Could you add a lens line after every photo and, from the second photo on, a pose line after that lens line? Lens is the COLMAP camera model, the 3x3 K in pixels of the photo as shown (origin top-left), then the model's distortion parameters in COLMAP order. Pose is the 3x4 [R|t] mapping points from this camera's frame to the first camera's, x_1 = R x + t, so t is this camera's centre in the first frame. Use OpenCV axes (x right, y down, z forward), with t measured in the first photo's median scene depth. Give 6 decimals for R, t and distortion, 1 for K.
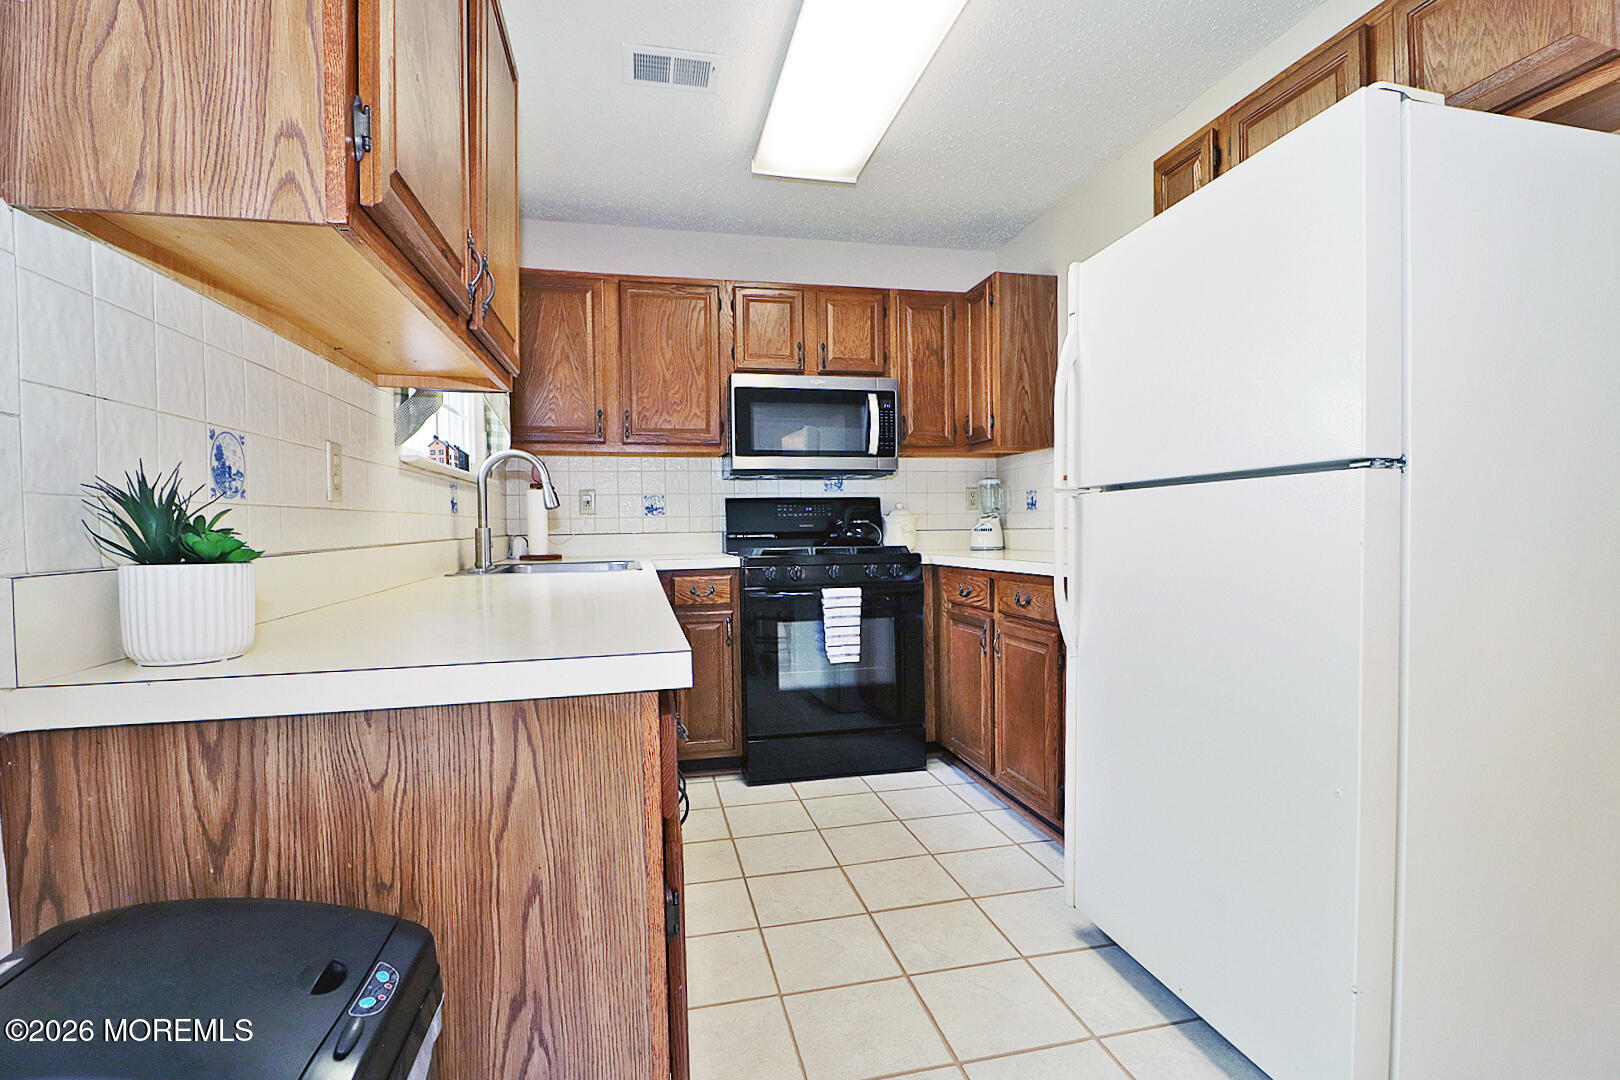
lens RADIAL K [[764.1, 0, 821.5], [0, 764.1, 551.2], [0, 0, 1]] dist [-0.002968, -0.010900]
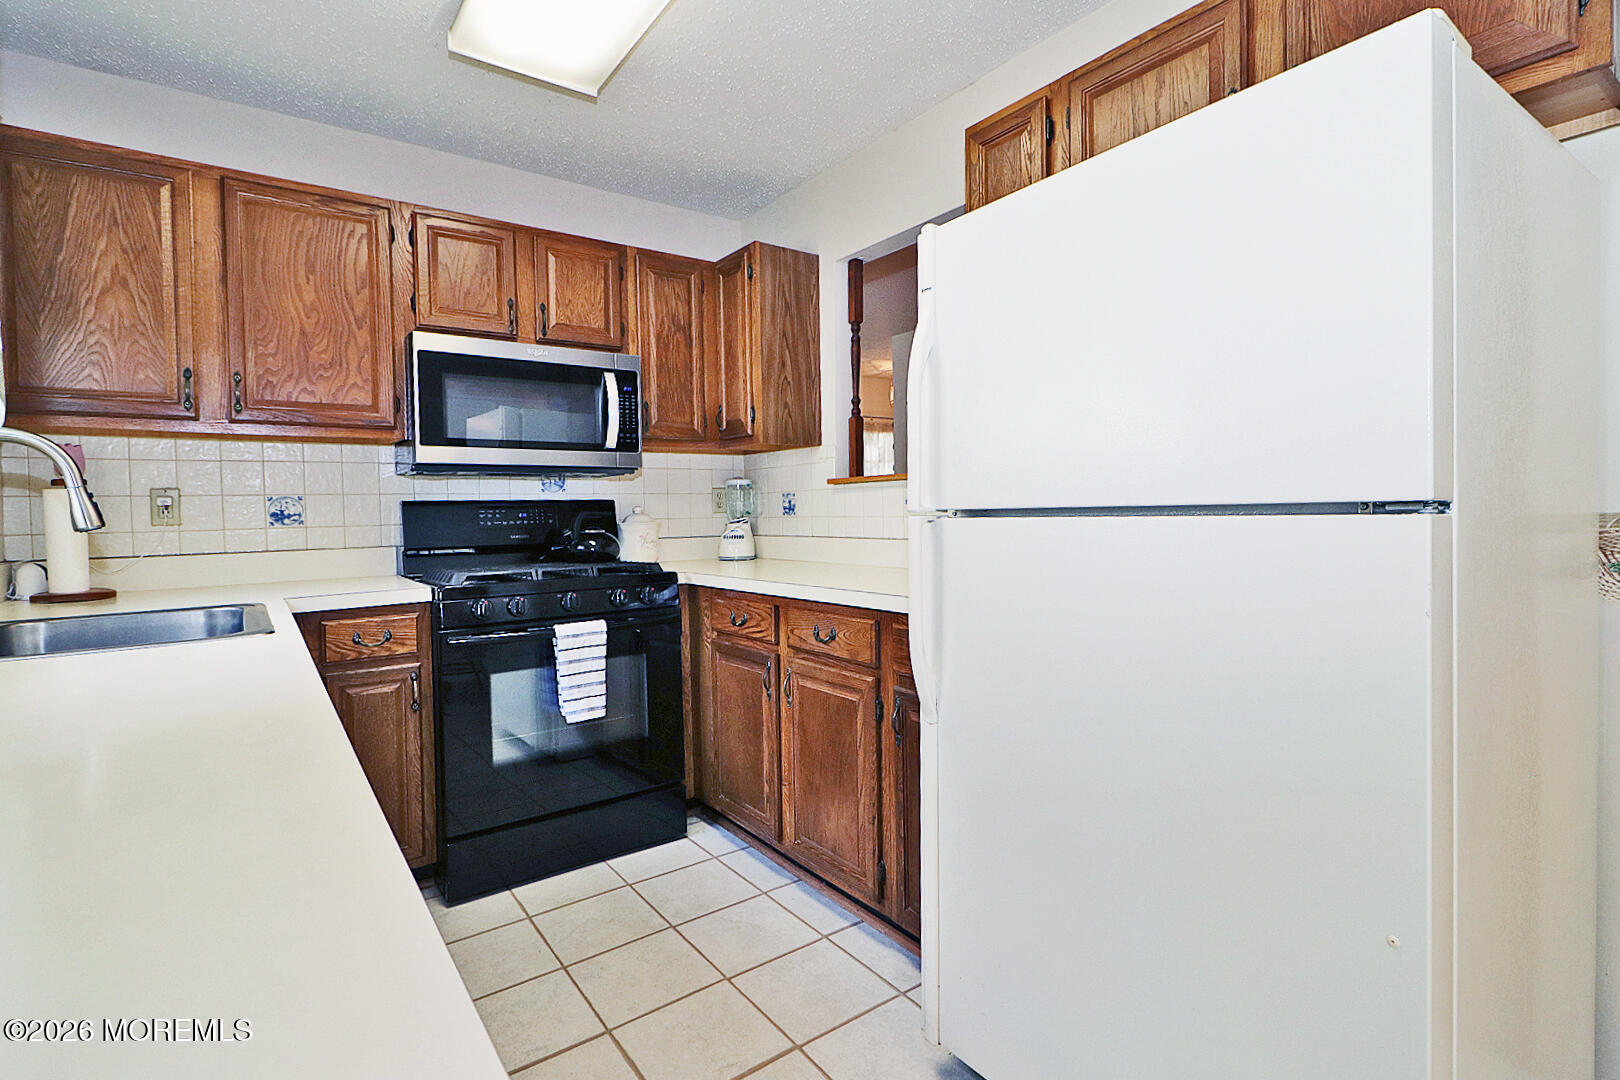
lens RADIAL K [[764.1, 0, 819.2], [0, 764.1, 533.2], [0, 0, 1]] dist [-0.002968, -0.010900]
pose [[0.918378, -0.012679, 0.395500, -0.055707], [0.016007, 0.999859, -0.005115, -0.034283], [-0.395379, 0.011028, 0.918452, 0.205051]]
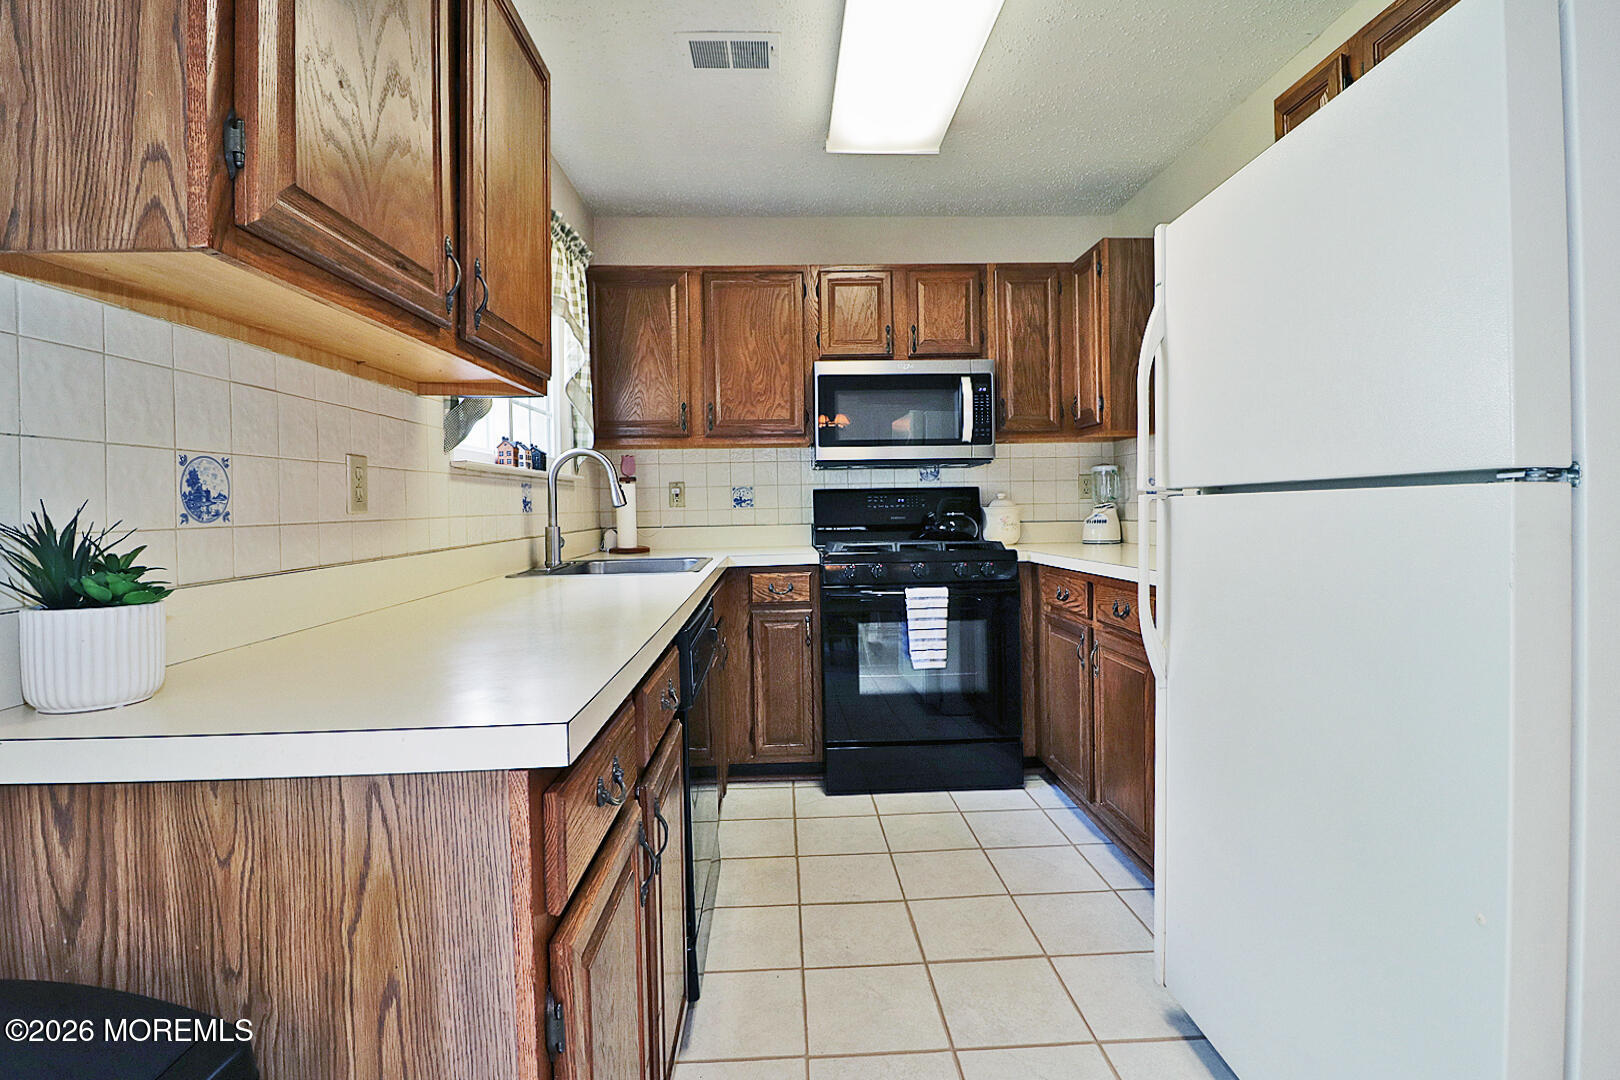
lens RADIAL K [[764.1, 0, 824.3], [0, 764.1, 515.1], [0, 0, 1]] dist [-0.002968, -0.010900]
pose [[0.983154, 0.000005, -0.182778, 0.075413], [-0.003103, 0.999856, -0.016667, -0.024677], [0.182751, 0.016953, 0.983013, 0.063352]]
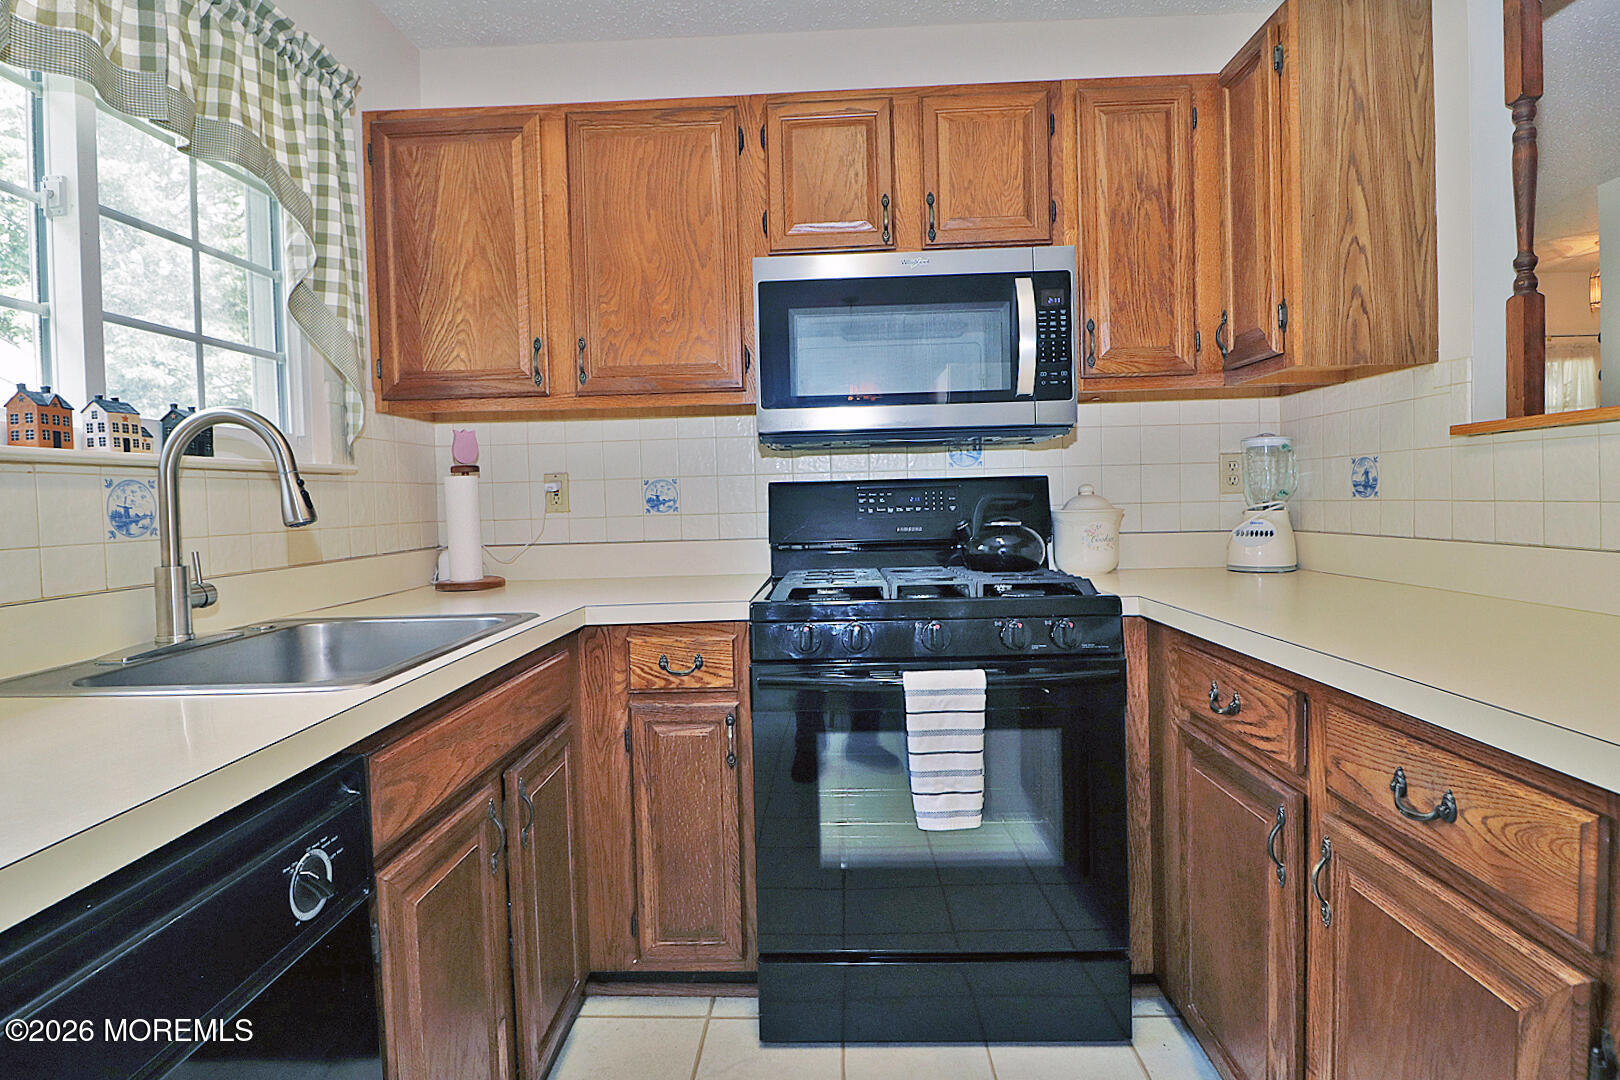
lens RADIAL K [[764.1, 0, 833.1], [0, 764.1, 518.6], [0, 0, 1]] dist [-0.002968, -0.010900]
pose [[0.964785, -0.000842, -0.263040, 0.087828], [0.002584, 0.999977, 0.006275, -0.052871], [0.263028, -0.006734, 0.964765, 0.524545]]
